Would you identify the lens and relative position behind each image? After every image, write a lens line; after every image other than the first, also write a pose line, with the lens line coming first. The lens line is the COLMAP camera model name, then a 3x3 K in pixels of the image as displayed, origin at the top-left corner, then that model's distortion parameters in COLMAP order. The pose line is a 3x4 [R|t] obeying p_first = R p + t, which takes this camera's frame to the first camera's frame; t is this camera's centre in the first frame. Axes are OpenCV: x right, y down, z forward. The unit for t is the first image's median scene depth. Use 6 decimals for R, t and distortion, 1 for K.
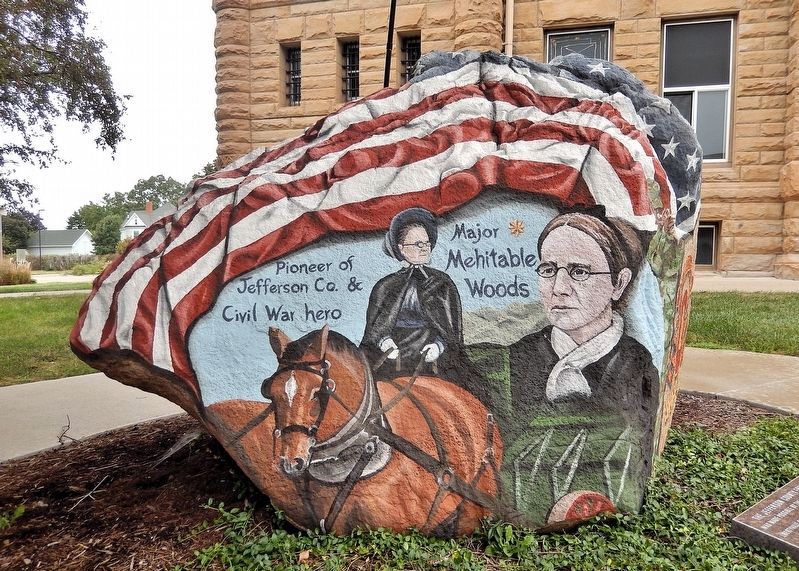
lens RADIAL K [[755.3, 0, 446.0], [0, 755.3, 285.6], [0, 0, 1]] dist [-0.046702, 0.068856]
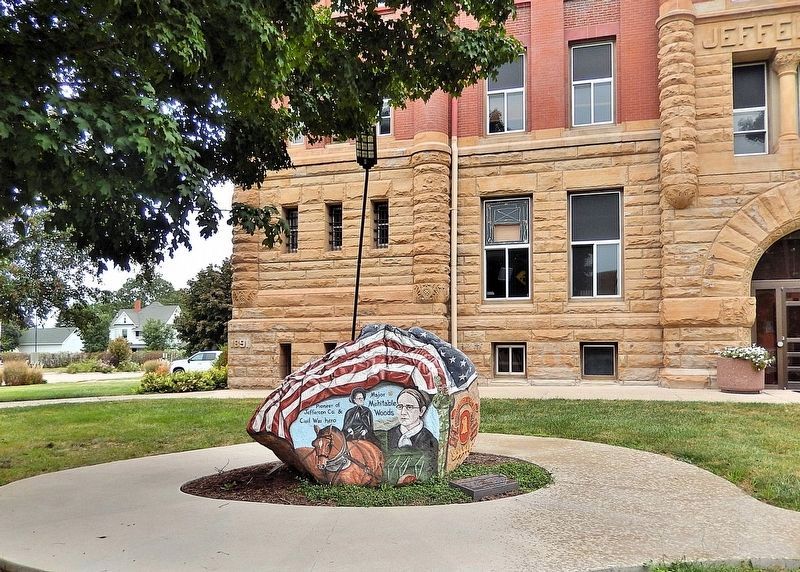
lens RADIAL K [[844.3, 0, 400.0], [0, 844.3, 286.0], [0, 0, 1]] dist [-0.050736, 0.001825]
pose [[0.998953, -0.007345, -0.045147, 0.287928], [0.002436, 0.994166, -0.107835, -0.138552], [0.045676, 0.107612, 0.993143, -2.508652]]
